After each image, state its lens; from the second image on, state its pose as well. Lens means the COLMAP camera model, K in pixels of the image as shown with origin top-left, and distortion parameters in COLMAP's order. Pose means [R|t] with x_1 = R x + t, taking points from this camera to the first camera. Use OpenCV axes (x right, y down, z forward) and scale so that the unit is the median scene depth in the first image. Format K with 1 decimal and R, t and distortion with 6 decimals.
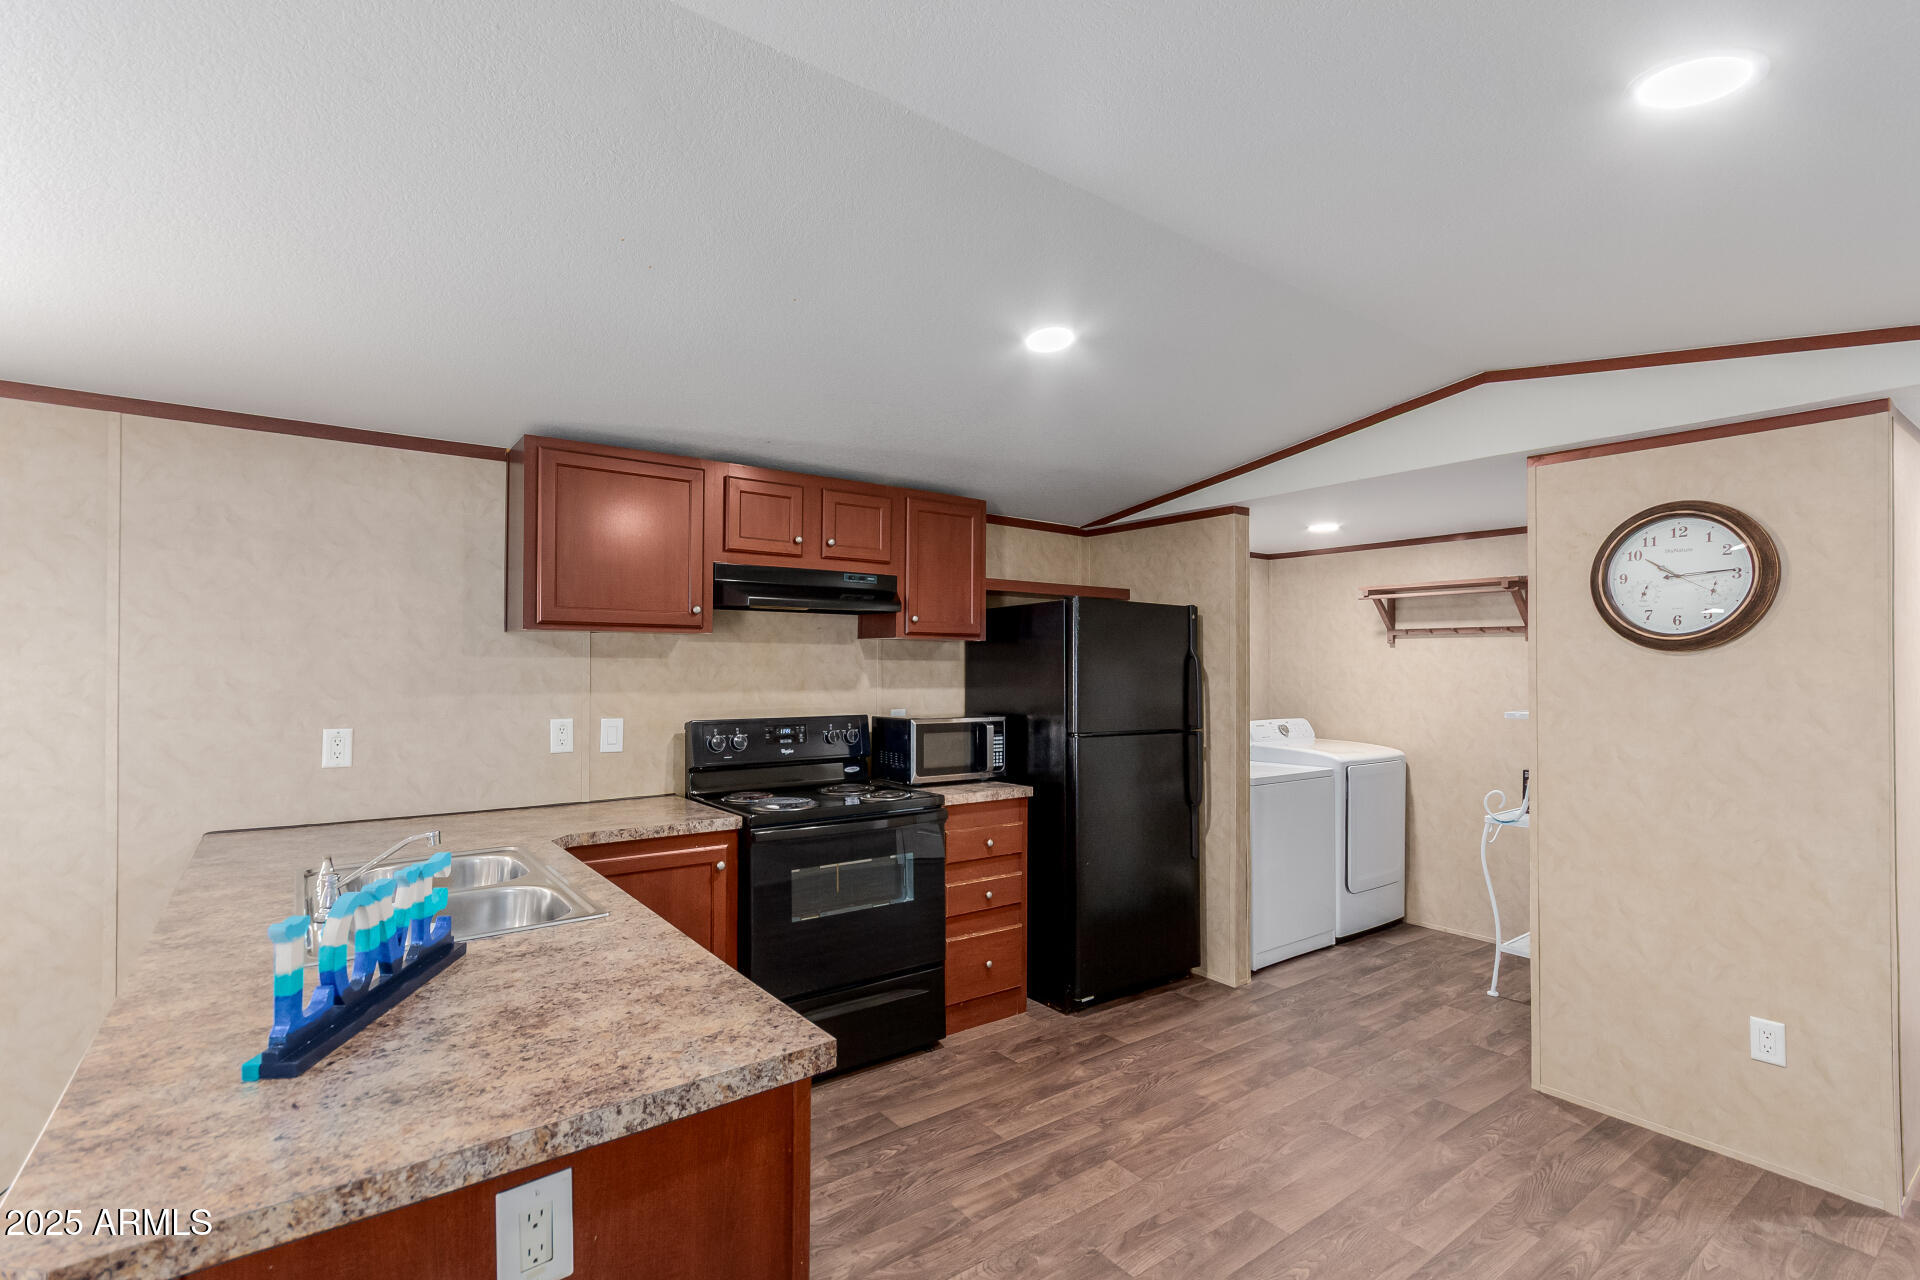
lens RADIAL K [[886.1, 0, 987.1], [0, 886.1, 657.4], [0, 0, 1]] dist [-0.015461, 0.000931]
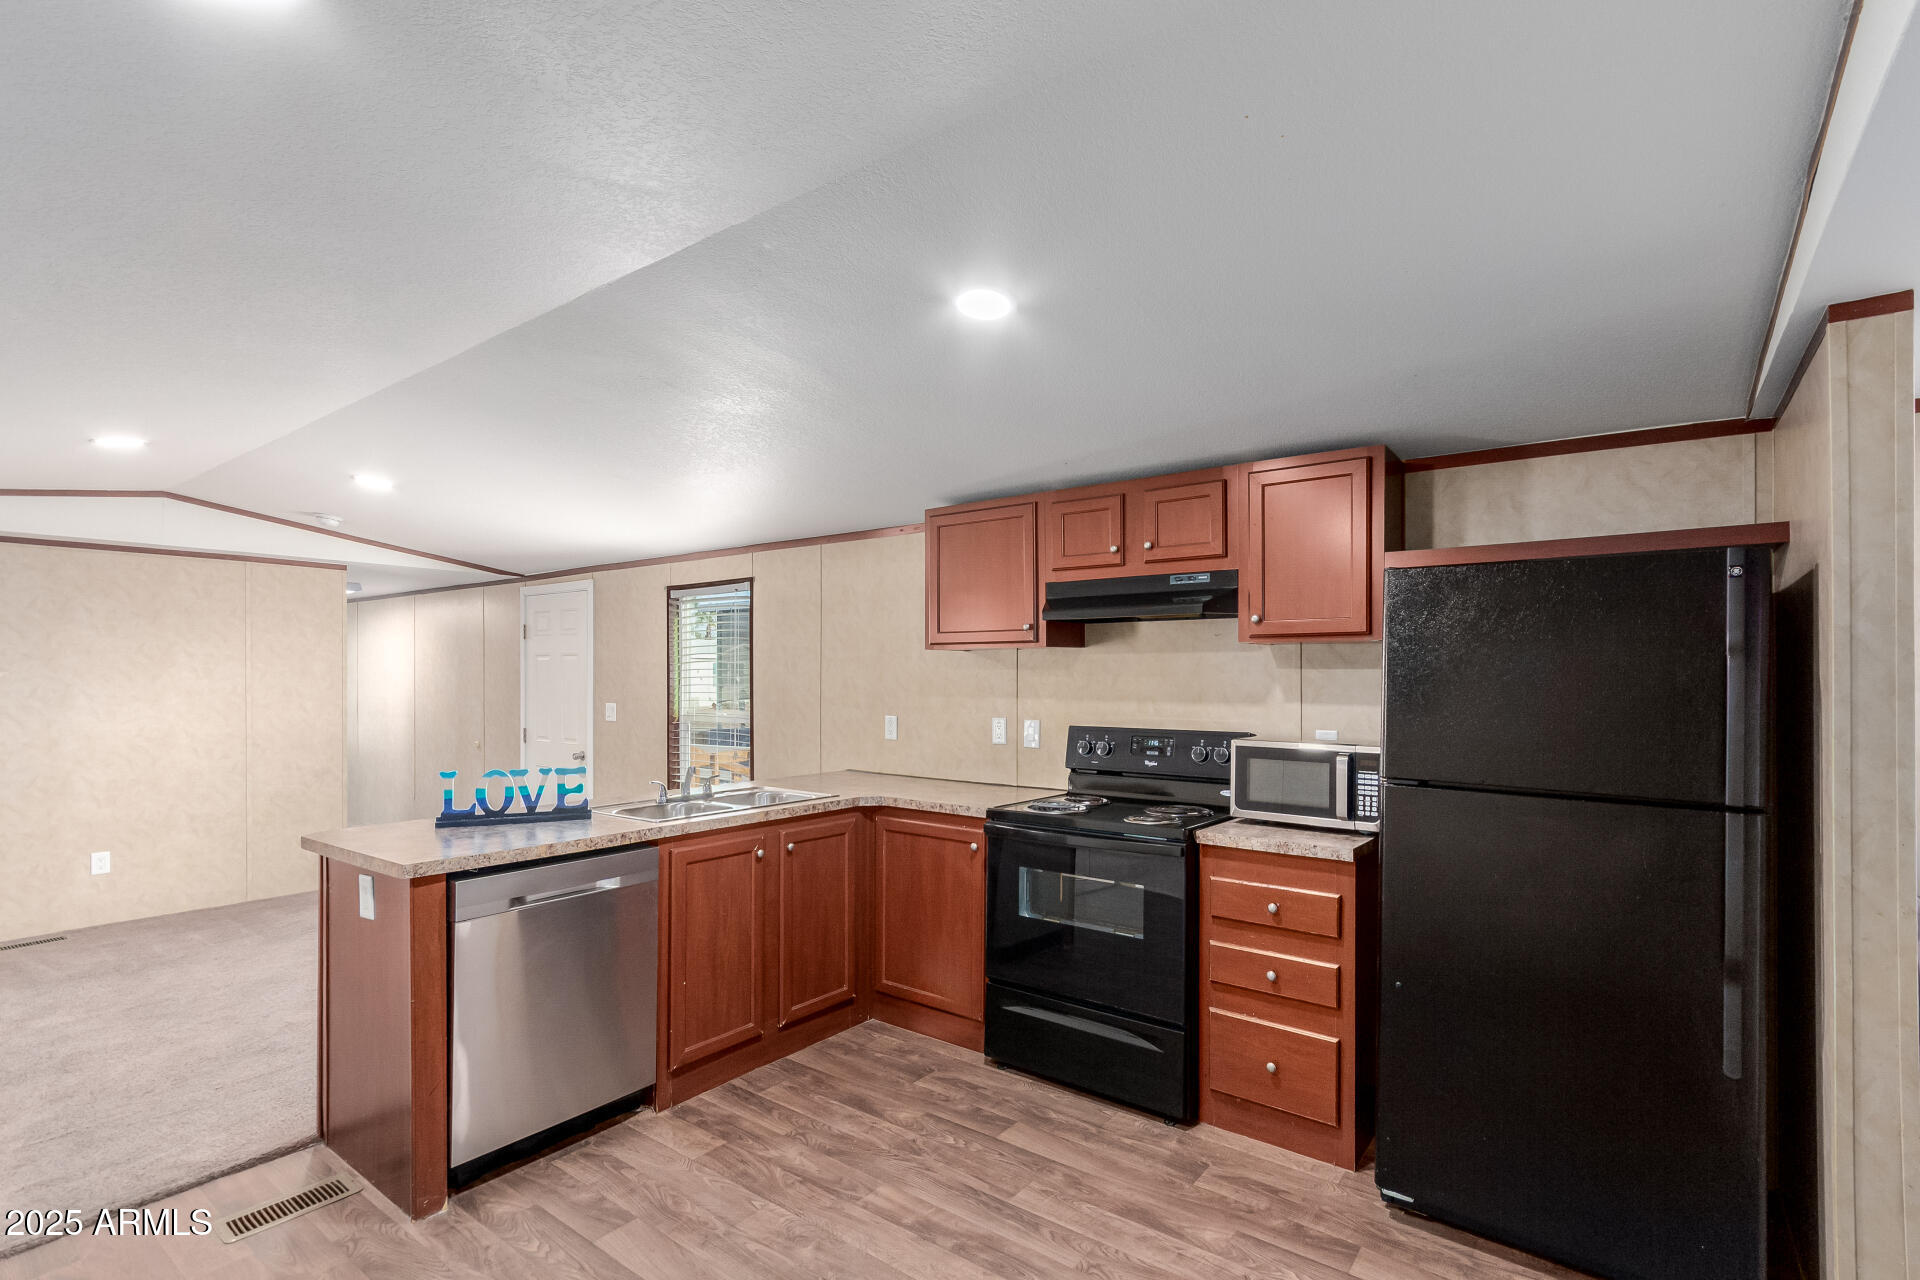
lens RADIAL K [[904.6, 0, 954.6], [0, 904.6, 665.1], [0, 0, 1]] dist [0.004014, 0.000768]
pose [[0.259551, -0.013704, -0.965632, 0.657774], [0.008670, 0.999892, -0.011860, 0.007292], [0.965690, -0.005294, 0.259642, 0.512280]]
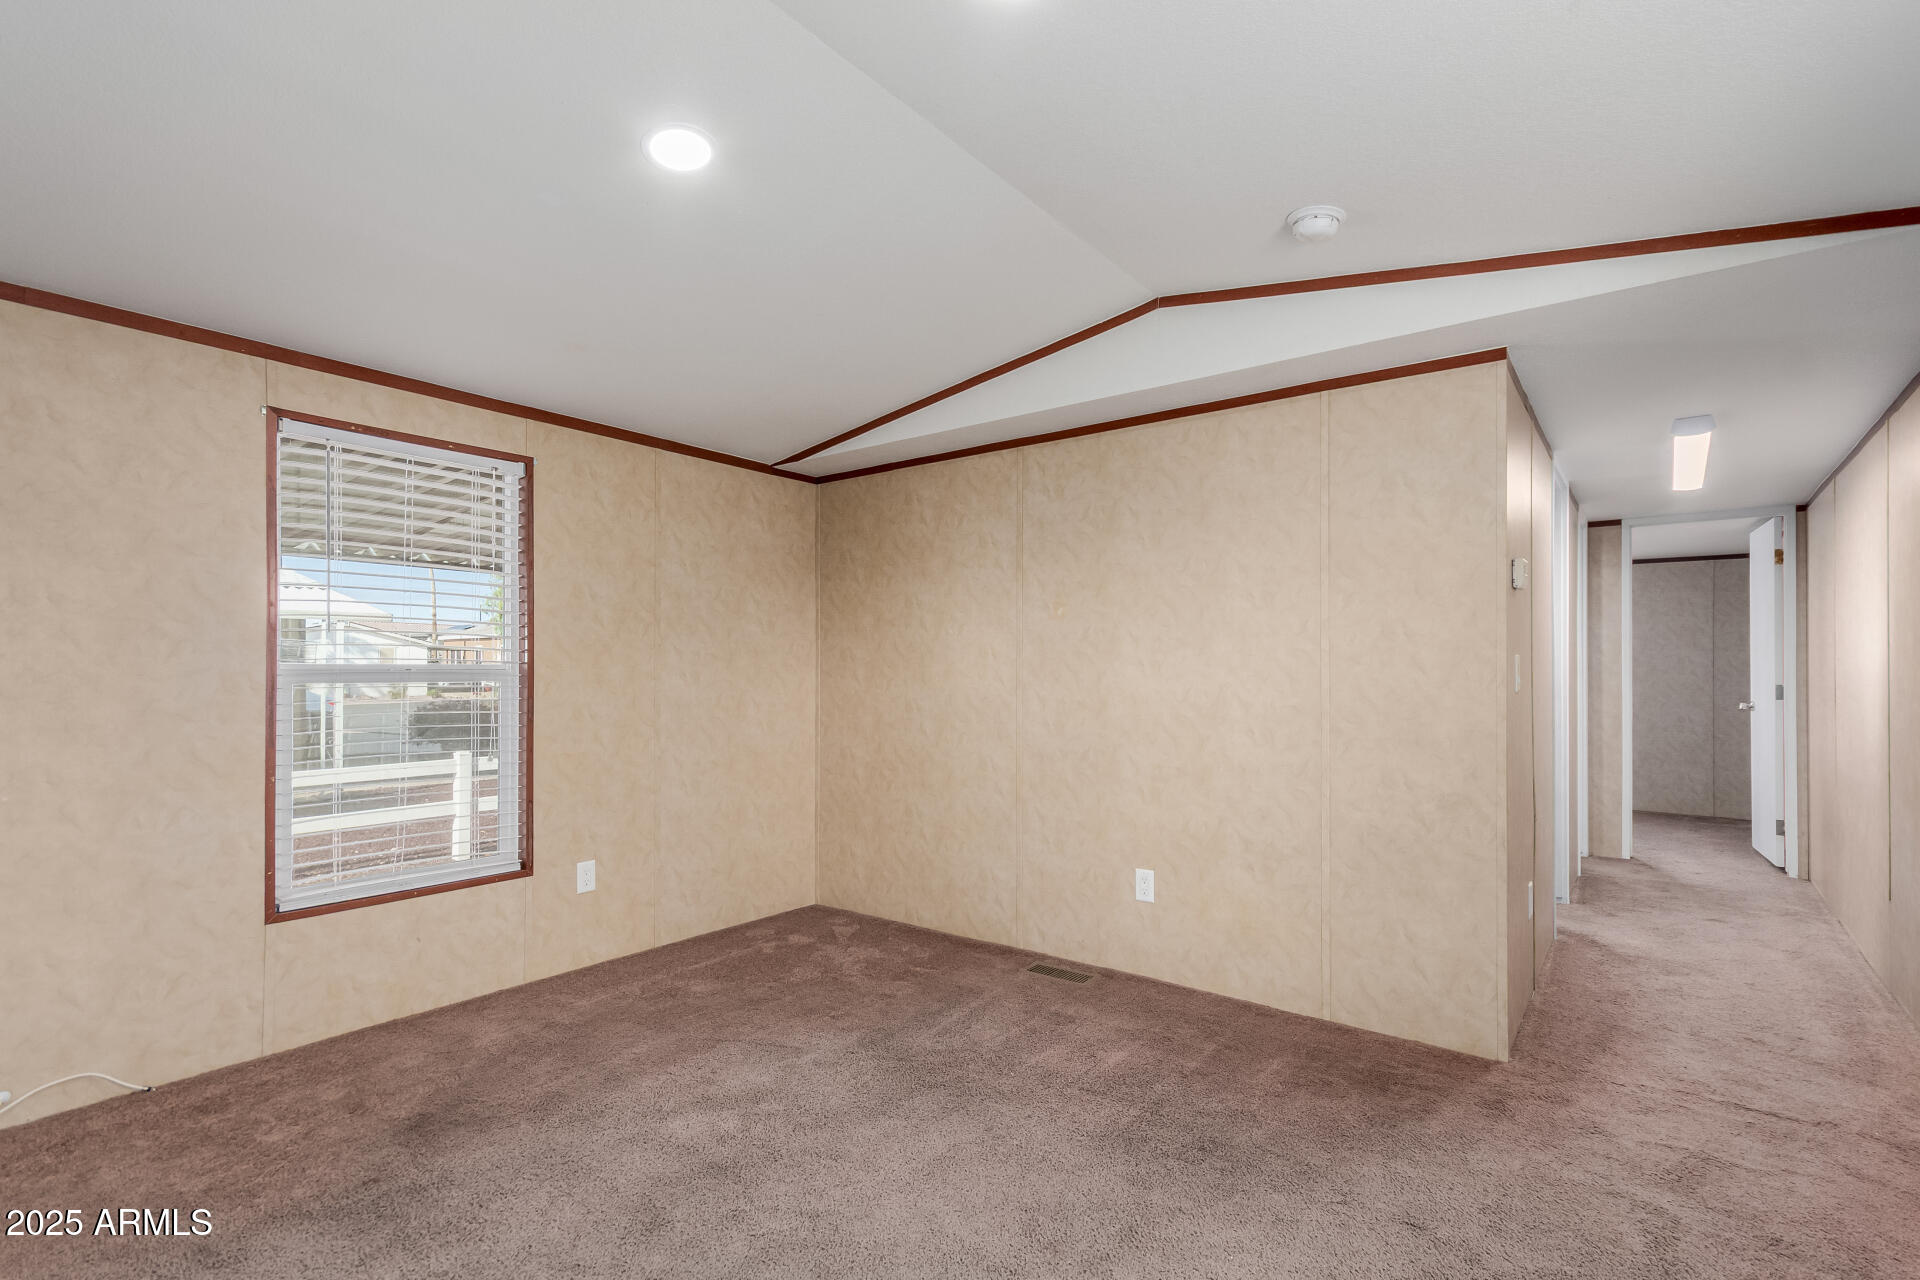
lens RADIAL K [[894.1, 0, 963.1], [0, 894.1, 659.0], [0, 0, 1]] dist [0.000715, 0.001222]
pose [[-0.967648, -0.011868, -0.252024, -0.580085], [-0.006588, 0.999741, -0.021783, 0.068629], [0.252218, -0.019418, -0.967476, 0.460781]]
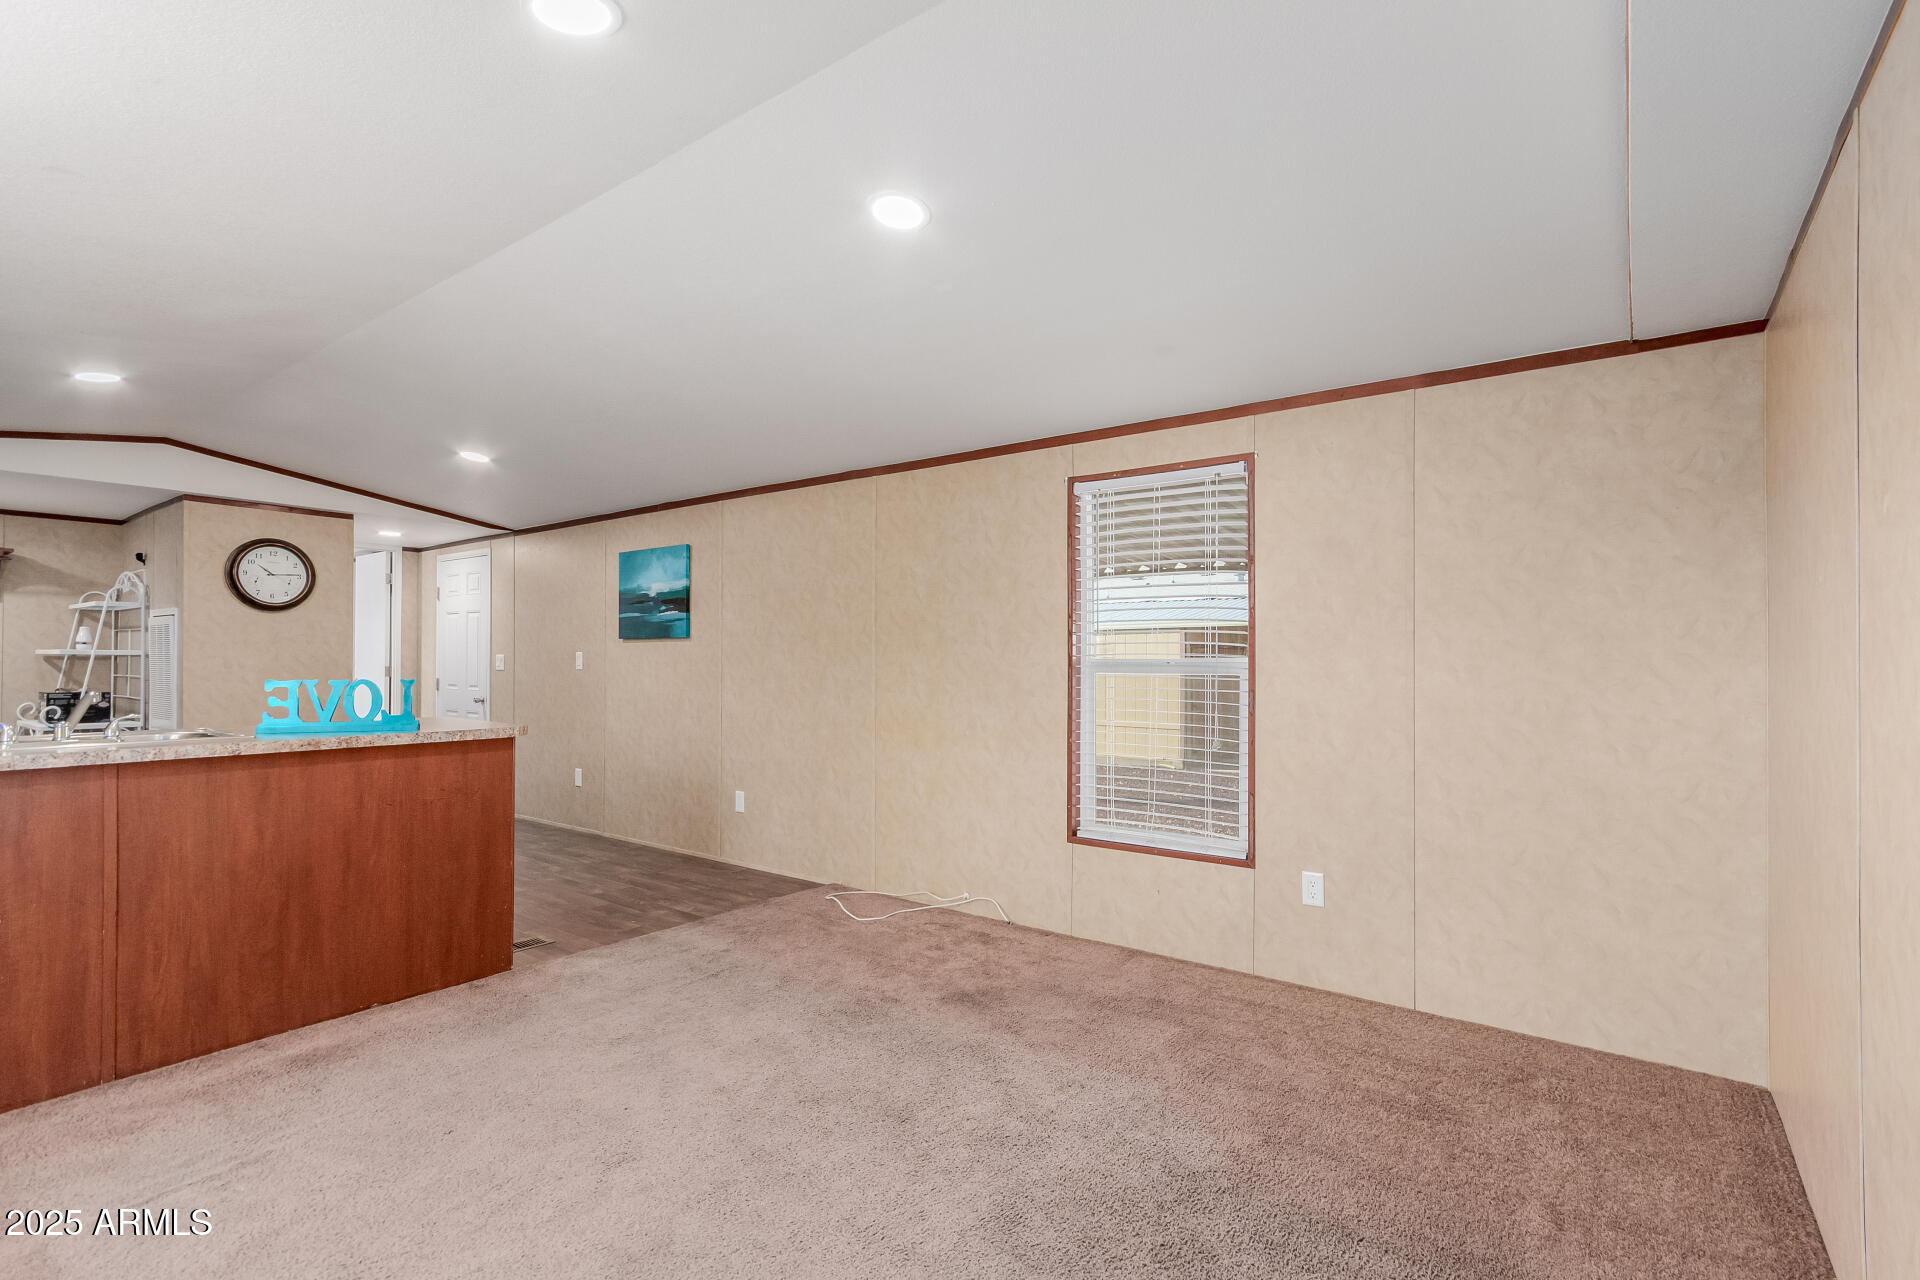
lens RADIAL K [[872.9, 0, 927.1], [0, 872.9, 658.5], [0, 0, 1]] dist [-0.000283, 0.000234]
pose [[-0.250010, -0.002093, 0.968241, -1.165852], [-0.013438, 0.999909, -0.001309, 0.063381], [-0.968150, -0.013339, -0.250015, 0.014574]]
